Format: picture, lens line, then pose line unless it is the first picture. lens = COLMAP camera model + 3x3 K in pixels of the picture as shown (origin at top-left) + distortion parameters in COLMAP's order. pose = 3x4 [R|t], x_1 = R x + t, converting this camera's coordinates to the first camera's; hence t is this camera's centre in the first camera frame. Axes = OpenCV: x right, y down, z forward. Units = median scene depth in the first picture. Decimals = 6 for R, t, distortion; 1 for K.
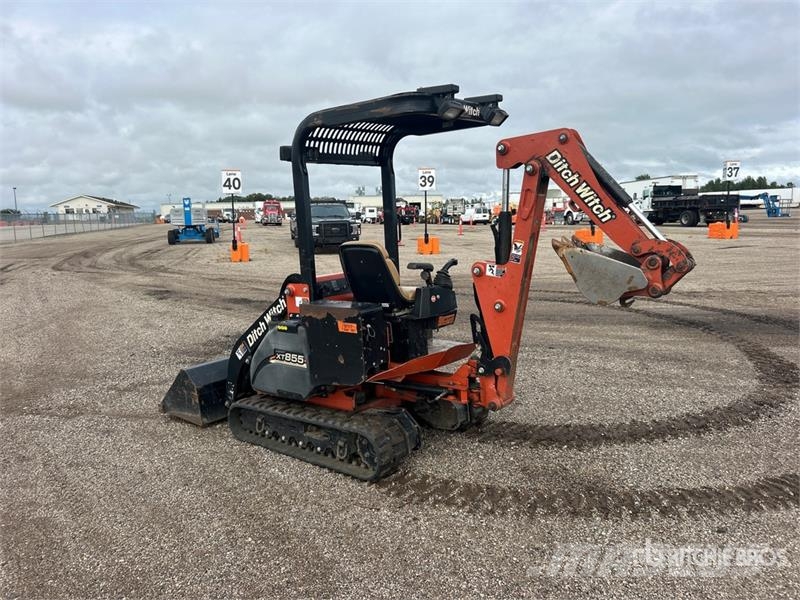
lens RADIAL K [[601.0, 0, 391.5], [0, 601.0, 302.4], [0, 0, 1]] dist [0.080549, -0.101201]
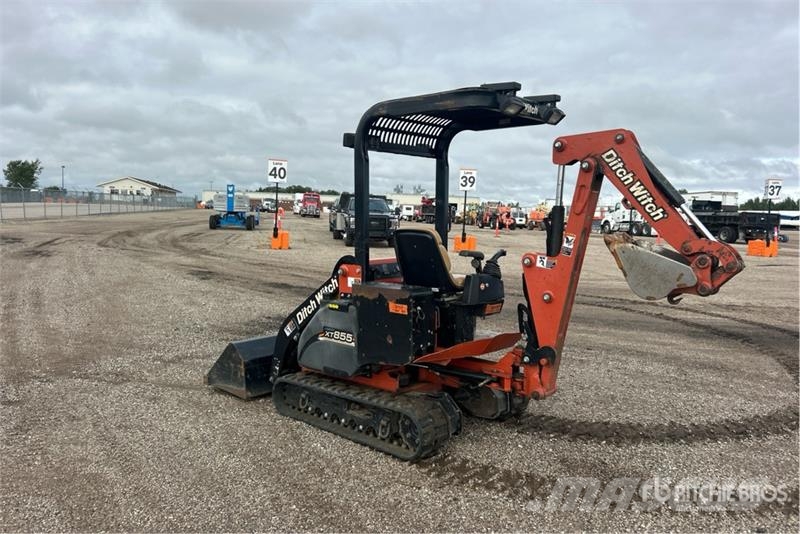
lens RADIAL K [[599.9, 0, 408.6], [0, 599.9, 271.3], [0, 0, 1]] dist [0.076798, -0.085348]
pose [[0.997732, 0.062144, -0.025874, -0.028893], [-0.063323, 0.996859, -0.047571, 0.022662], [0.022836, 0.049101, 0.998533, -0.028209]]
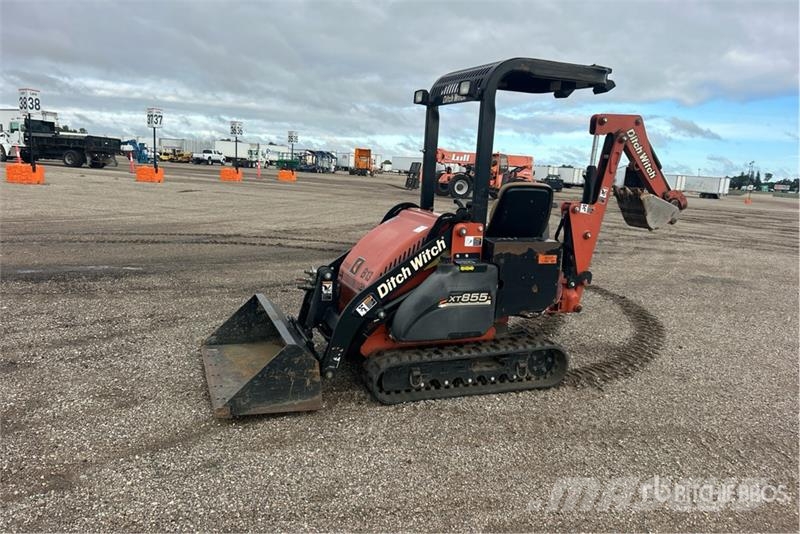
lens RADIAL K [[599.9, 0, 408.6], [0, 599.9, 271.3], [0, 0, 1]] dist [0.076798, -0.085348]
pose [[0.486517, -0.089759, 0.869048, -1.053184], [0.051706, 0.995923, 0.073916, -0.029656], [-0.872140, 0.008973, 0.489175, 0.588091]]
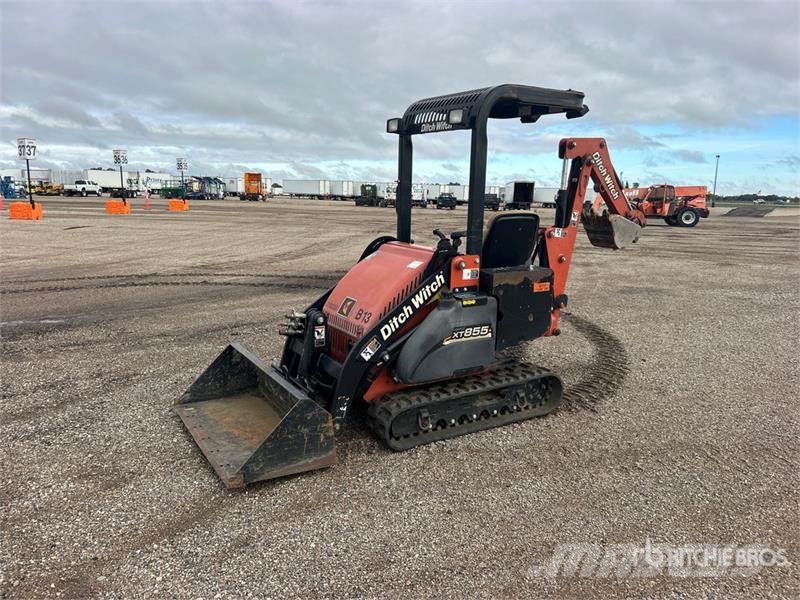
lens RADIAL K [[600.9, 0, 400.0], [0, 600.9, 300.0], [0, 0, 1]] dist [0.069670, -0.071129]
pose [[0.338660, -0.129506, 0.931954, -1.079167], [0.106813, 0.989371, 0.098670, -0.065787], [-0.934827, 0.066129, 0.348893, 0.749573]]
